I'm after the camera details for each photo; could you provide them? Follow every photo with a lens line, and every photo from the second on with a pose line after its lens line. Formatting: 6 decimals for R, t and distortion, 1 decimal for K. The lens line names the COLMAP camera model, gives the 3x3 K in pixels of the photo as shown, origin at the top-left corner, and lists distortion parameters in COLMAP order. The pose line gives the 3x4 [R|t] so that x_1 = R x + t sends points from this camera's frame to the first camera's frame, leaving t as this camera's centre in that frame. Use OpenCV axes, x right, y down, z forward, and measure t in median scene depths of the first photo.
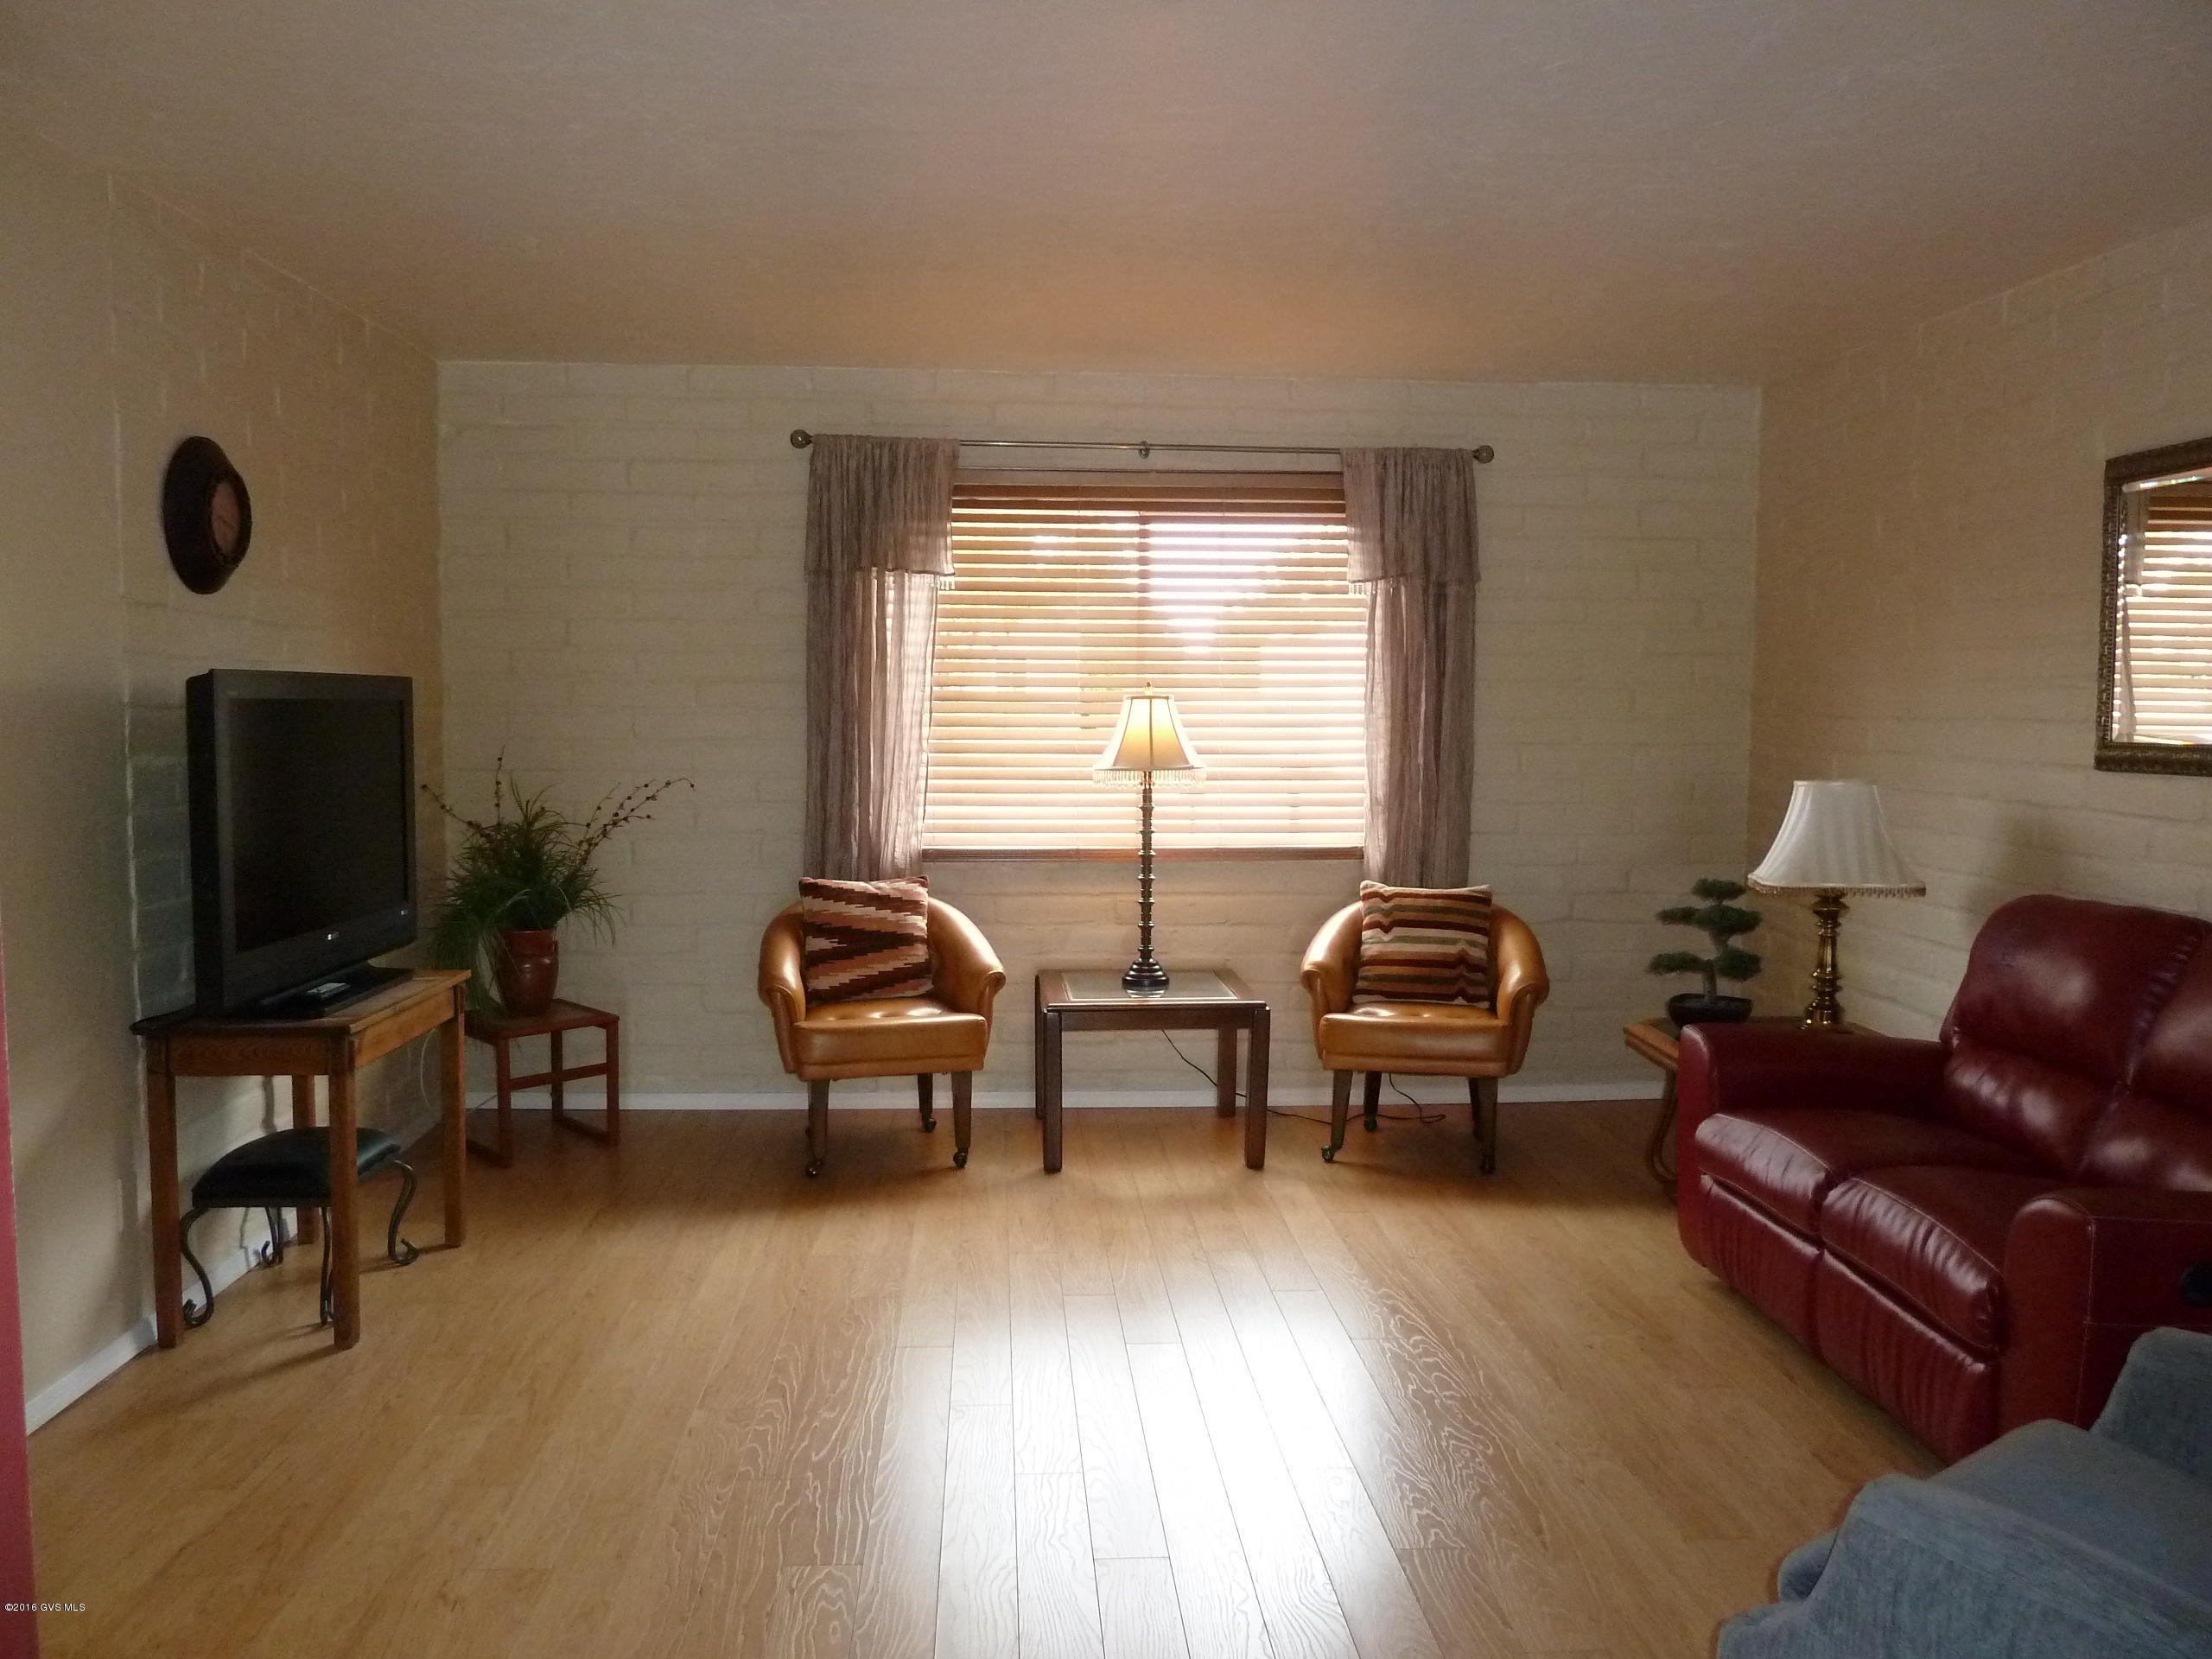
lens RADIAL K [[1650.8, 0, 1106.0], [0, 1650.8, 829.5], [0, 0, 1]] dist [-0.039760, 0.007264]
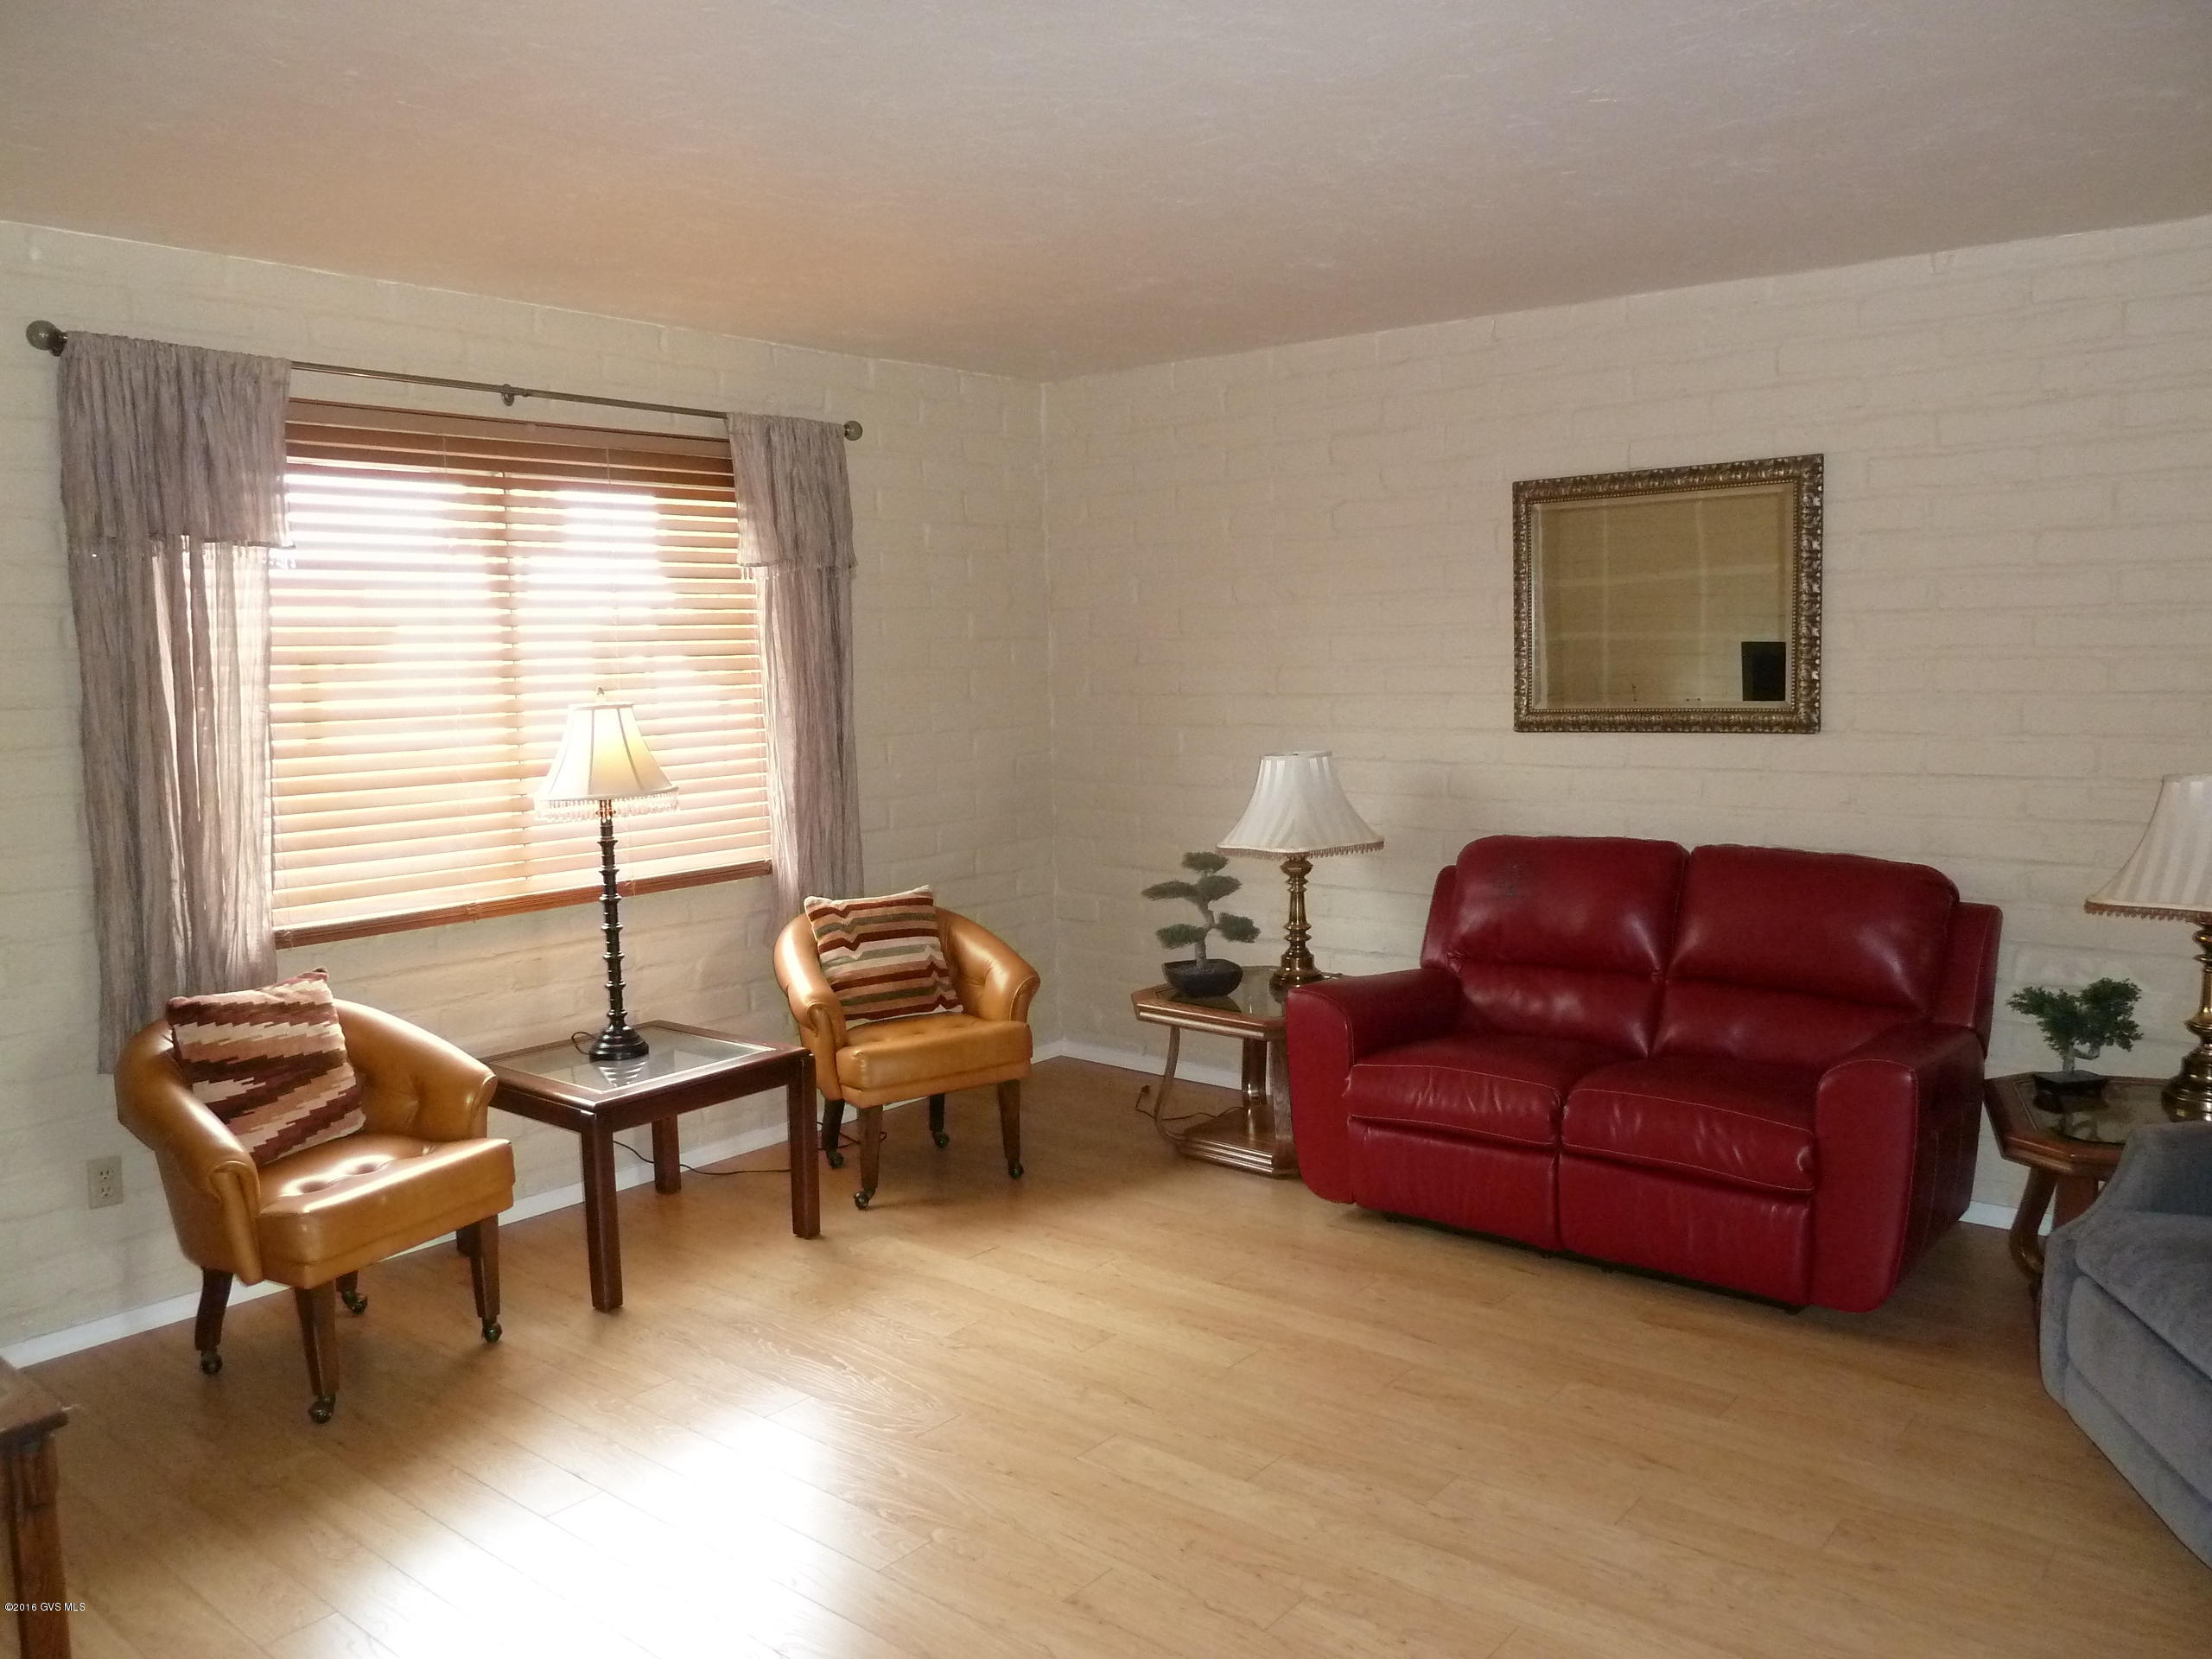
lens RADIAL K [[1650.8, 0, 1106.0], [0, 1650.8, 829.5], [0, 0, 1]] dist [-0.039760, 0.007264]
pose [[0.688998, -0.097834, 0.718129, -0.395984], [0.083664, 0.994960, 0.055278, -0.044308], [-0.719918, 0.021995, 0.693711, 0.266588]]
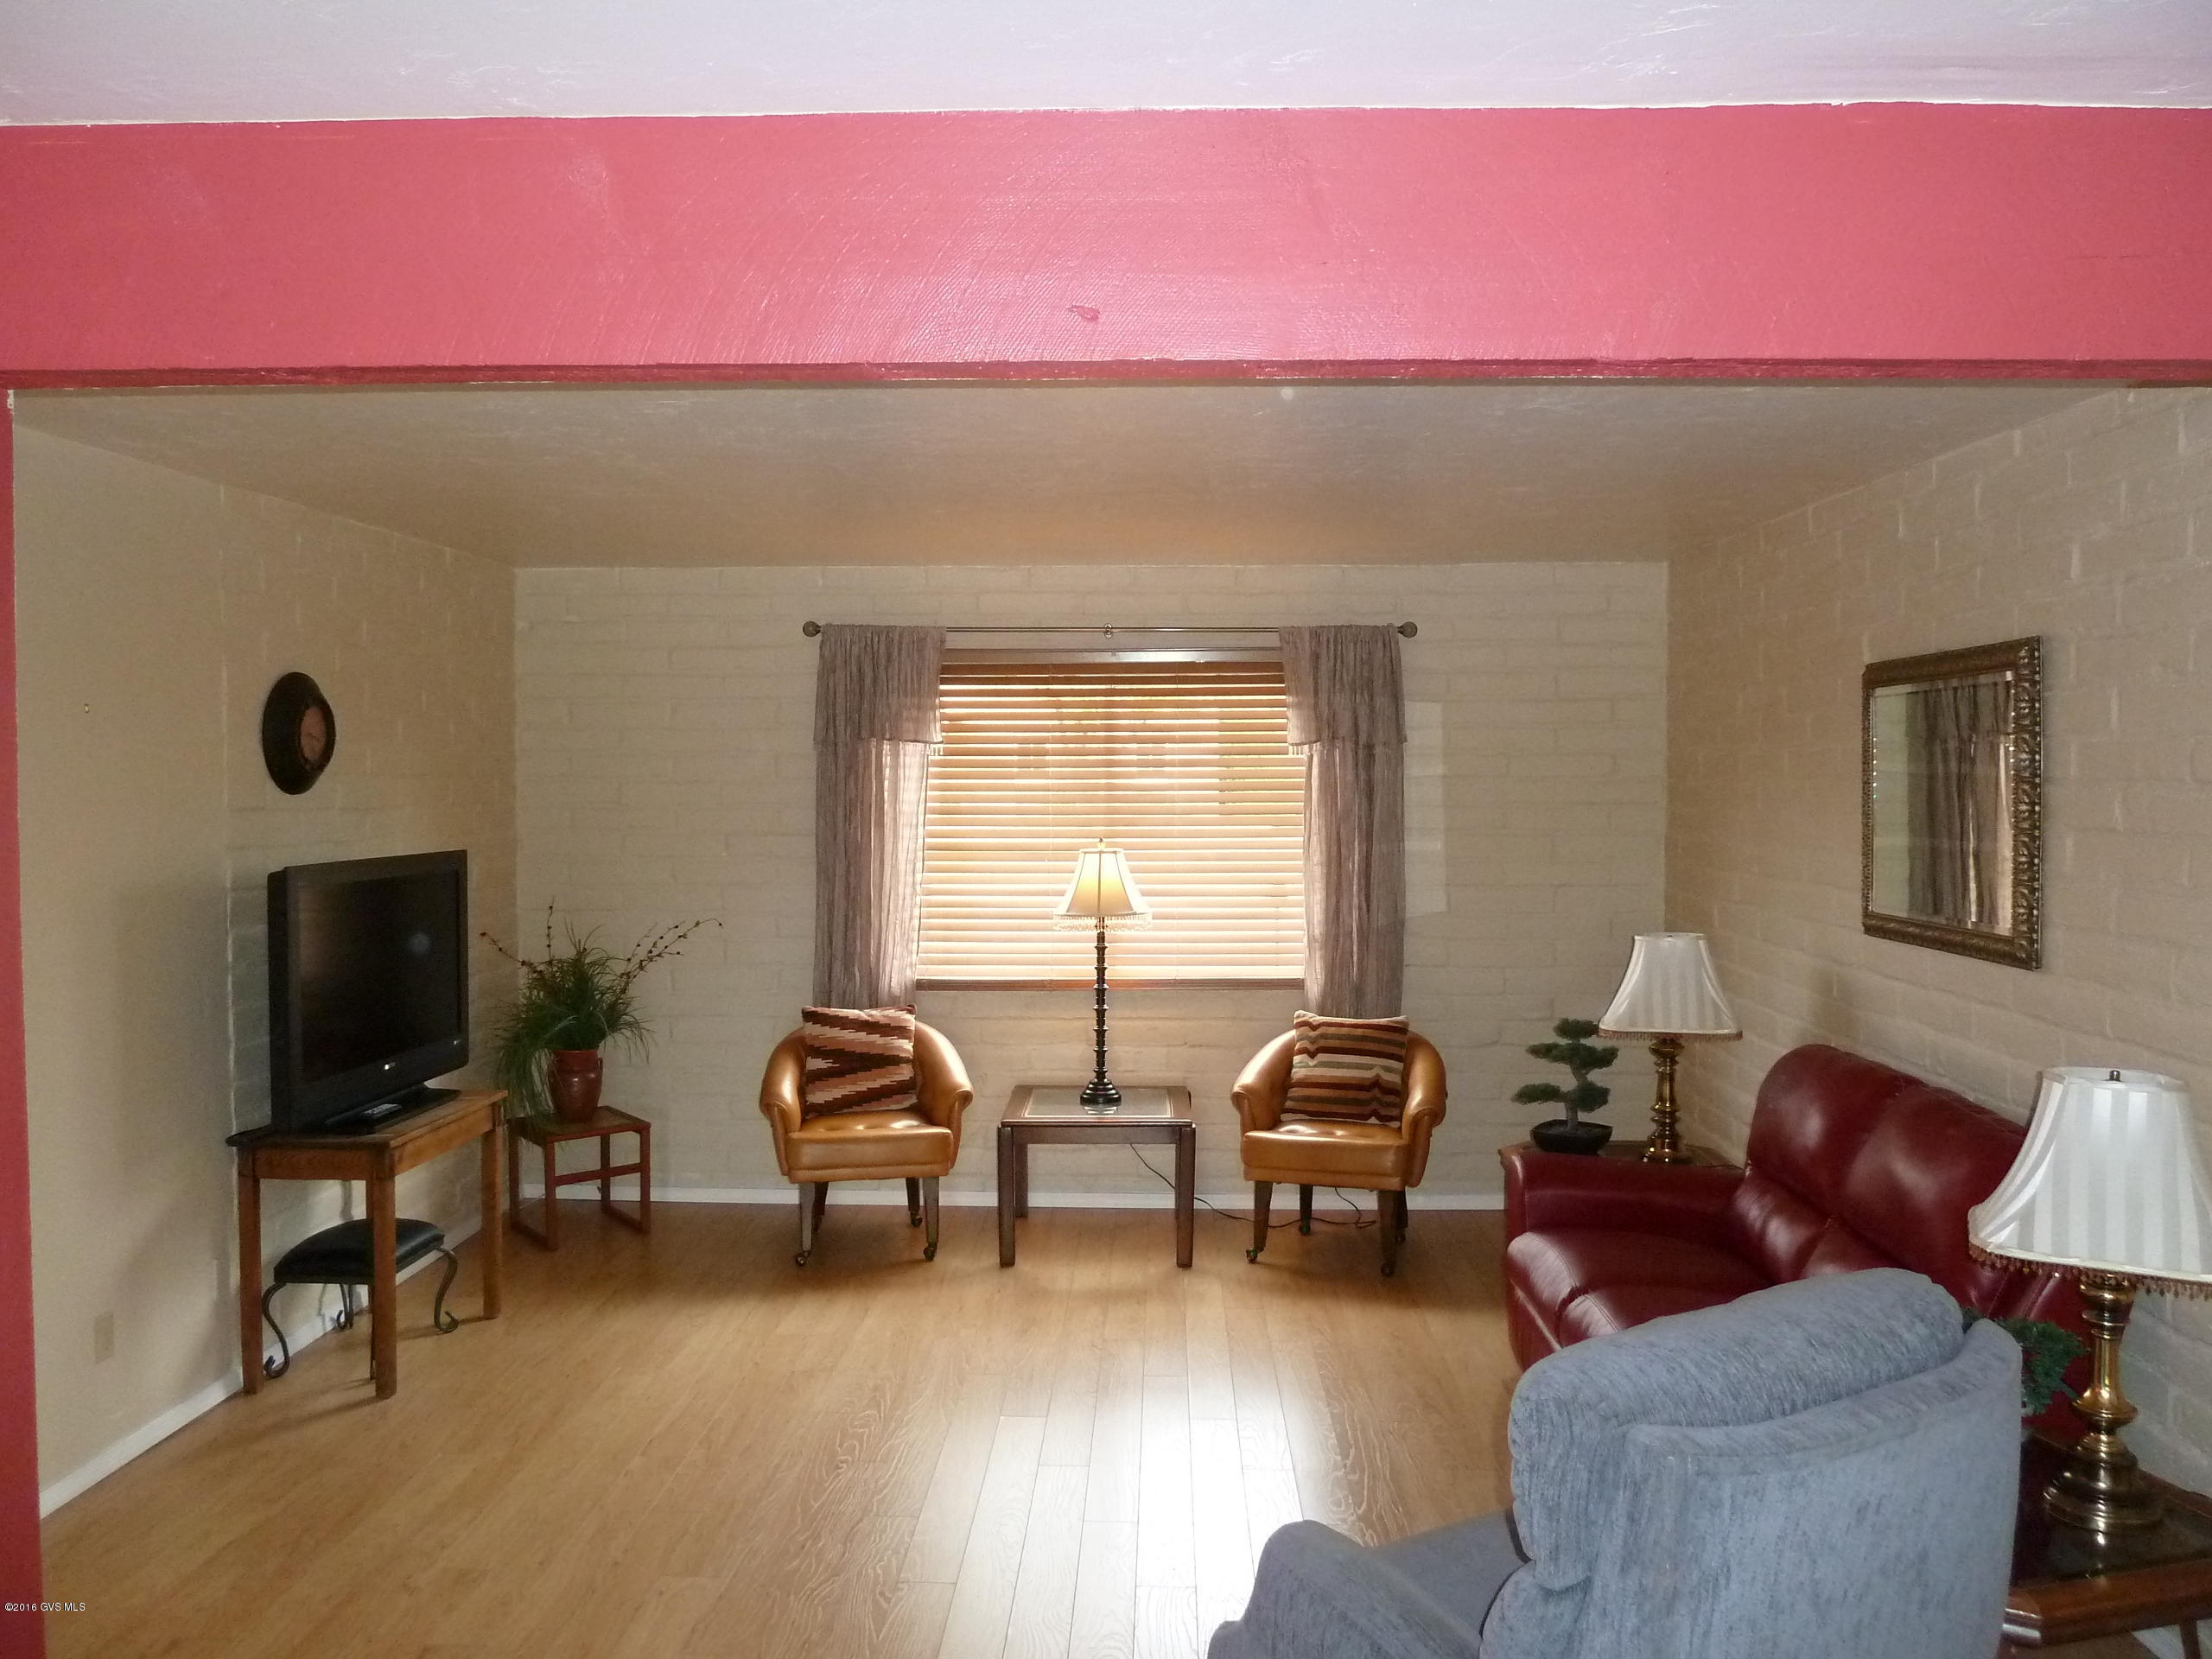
lens RADIAL K [[1650.8, 0, 1106.0], [0, 1650.8, 829.5], [0, 0, 1]] dist [-0.039760, 0.007264]
pose [[0.994791, -0.003922, -0.101859, 0.148976], [-0.000611, 0.999012, -0.044430, -0.044614], [0.101933, 0.044261, 0.993806, -0.145918]]
